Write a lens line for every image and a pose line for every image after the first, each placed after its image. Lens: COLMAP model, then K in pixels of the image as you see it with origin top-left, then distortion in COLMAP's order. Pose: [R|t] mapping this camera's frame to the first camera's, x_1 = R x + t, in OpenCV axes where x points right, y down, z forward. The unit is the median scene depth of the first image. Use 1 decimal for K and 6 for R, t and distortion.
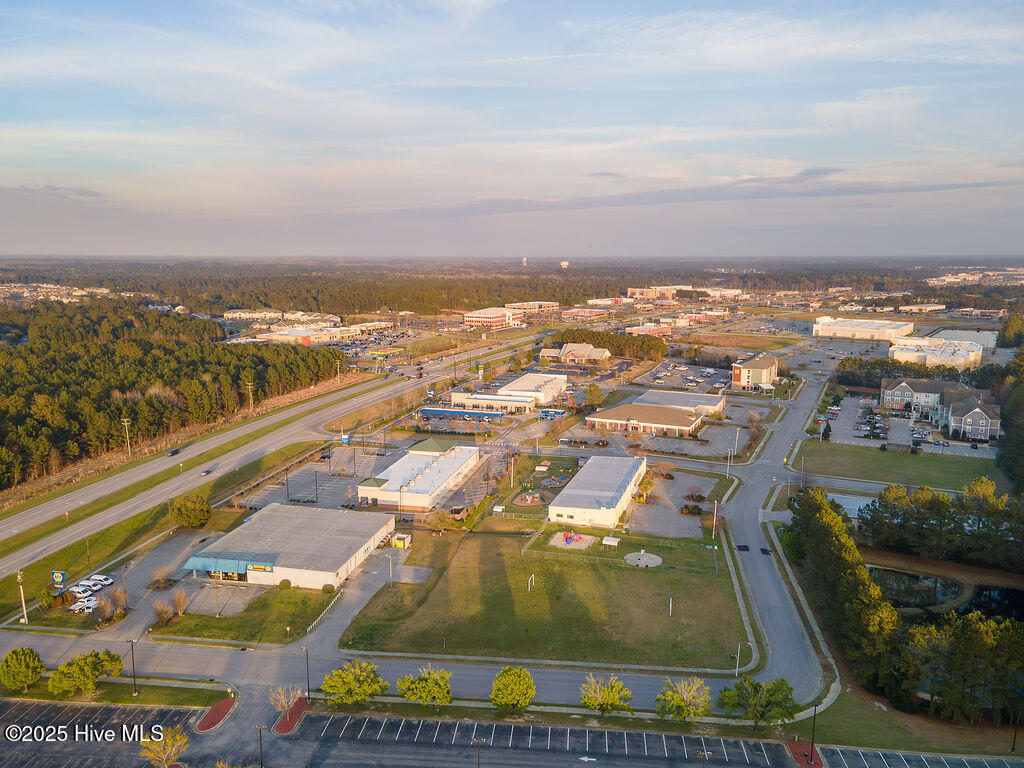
lens RADIAL K [[767.7, 0, 512.0], [0, 767.7, 384.0], [0, 0, 1]] dist [0.045759, 0.002147]
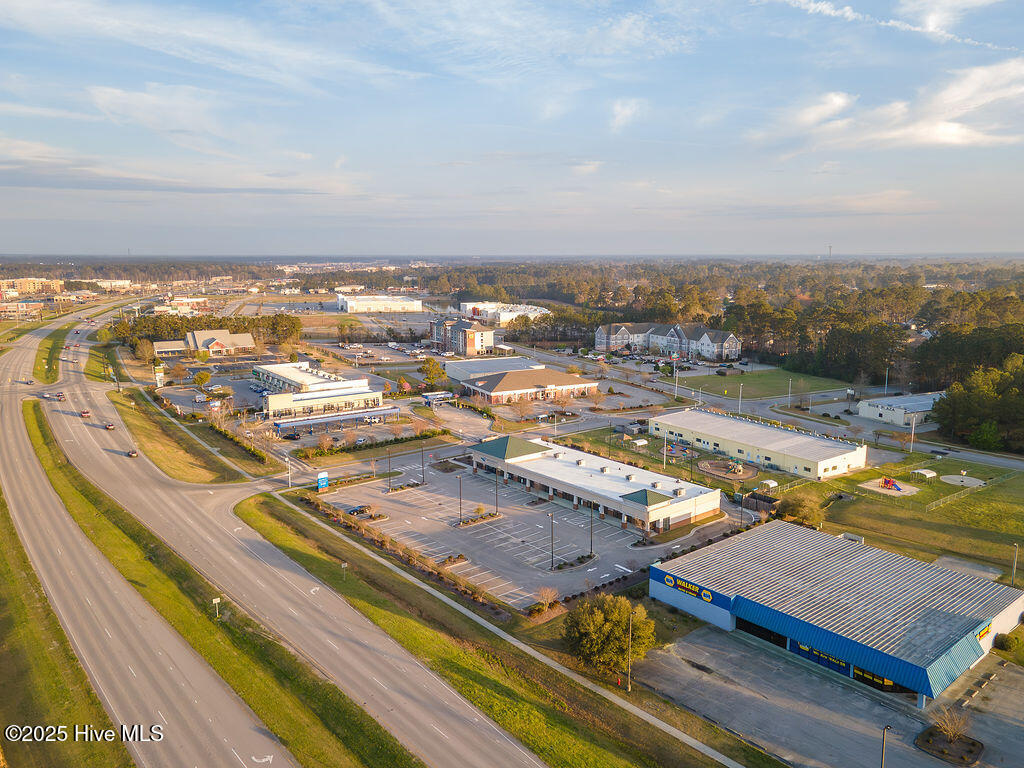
lens RADIAL K [[757.6, 0, 512.0], [0, 757.6, 384.0], [0, 0, 1]] dist [0.042627, 0.002704]
pose [[0.619366, -0.137622, 0.772946, -0.599768], [0.137731, 0.988295, 0.065599, -0.018260], [-0.772926, 0.065829, 0.631071, 0.561569]]
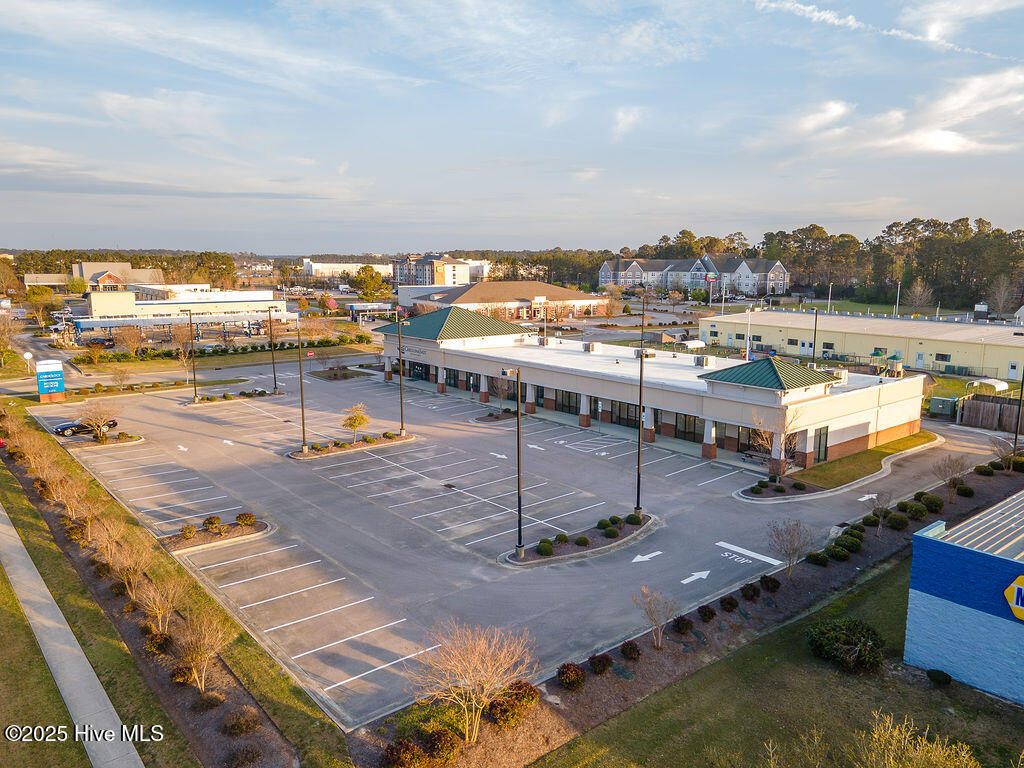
lens RADIAL K [[747.3, 0, 512.0], [0, 747.3, 384.0], [0, 0, 1]] dist [0.040018, 0.001813]
pose [[0.615655, -0.132754, 0.776753, -0.349744], [0.136636, 0.988760, 0.060691, 0.085787], [-0.776080, 0.068767, 0.626874, 0.751572]]
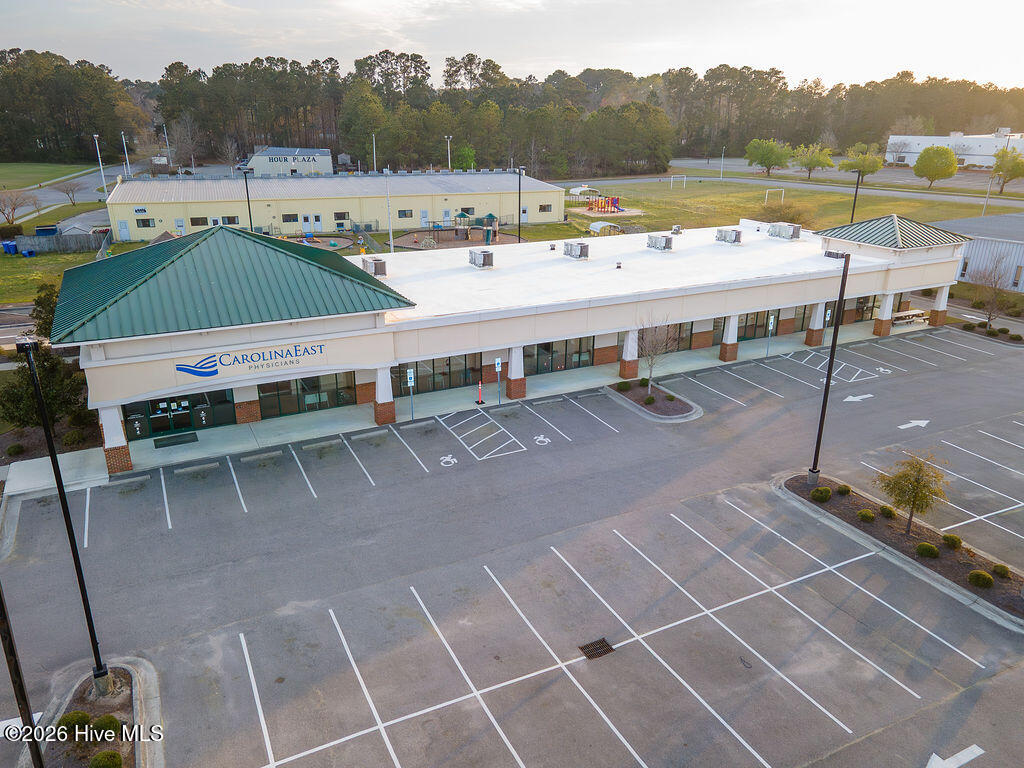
lens RADIAL K [[757.6, 0, 512.0], [0, 757.6, 384.0], [0, 0, 1]] dist [0.042627, 0.002704]
pose [[-0.634371, -0.271379, 0.723828, -0.241885], [0.123805, 0.888599, 0.441660, 0.039447], [-0.763050, 0.369790, -0.530104, 1.021099]]
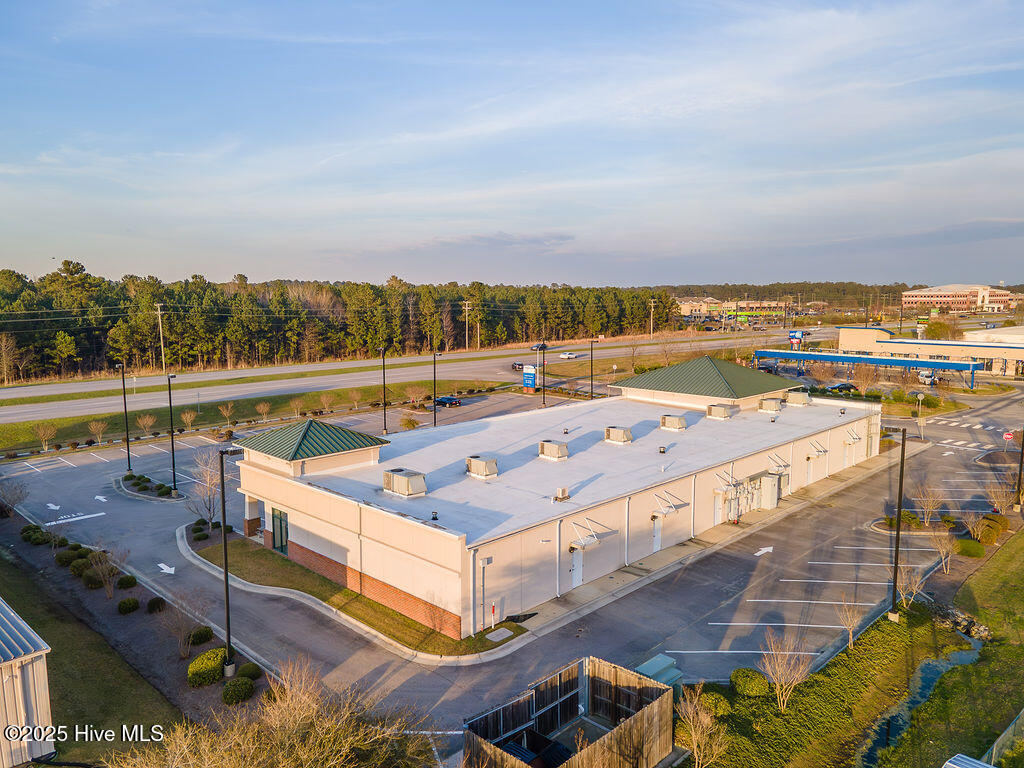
lens RADIAL K [[747.3, 0, 512.0], [0, 747.3, 384.0], [0, 0, 1]] dist [0.040018, 0.001813]
pose [[0.853170, 0.067381, -0.517262, -0.017428], [-0.092781, 0.995412, -0.023366, 0.091776], [0.513315, 0.067927, 0.855508, 0.696026]]
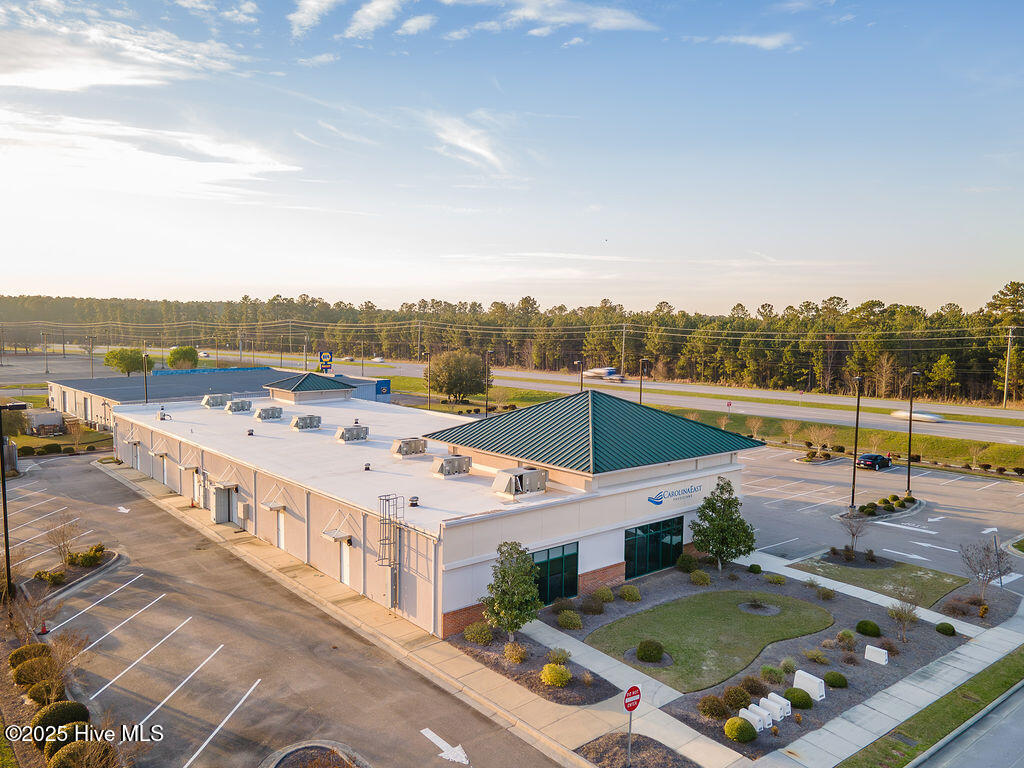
lens RADIAL K [[757.6, 0, 512.0], [0, 757.6, 384.0], [0, 0, 1]] dist [0.042627, 0.002704]
pose [[-0.605349, 0.033571, -0.795252, 0.040576], [-0.141013, 0.978783, 0.148657, 0.044153], [0.783370, 0.202130, -0.587771, 1.062916]]
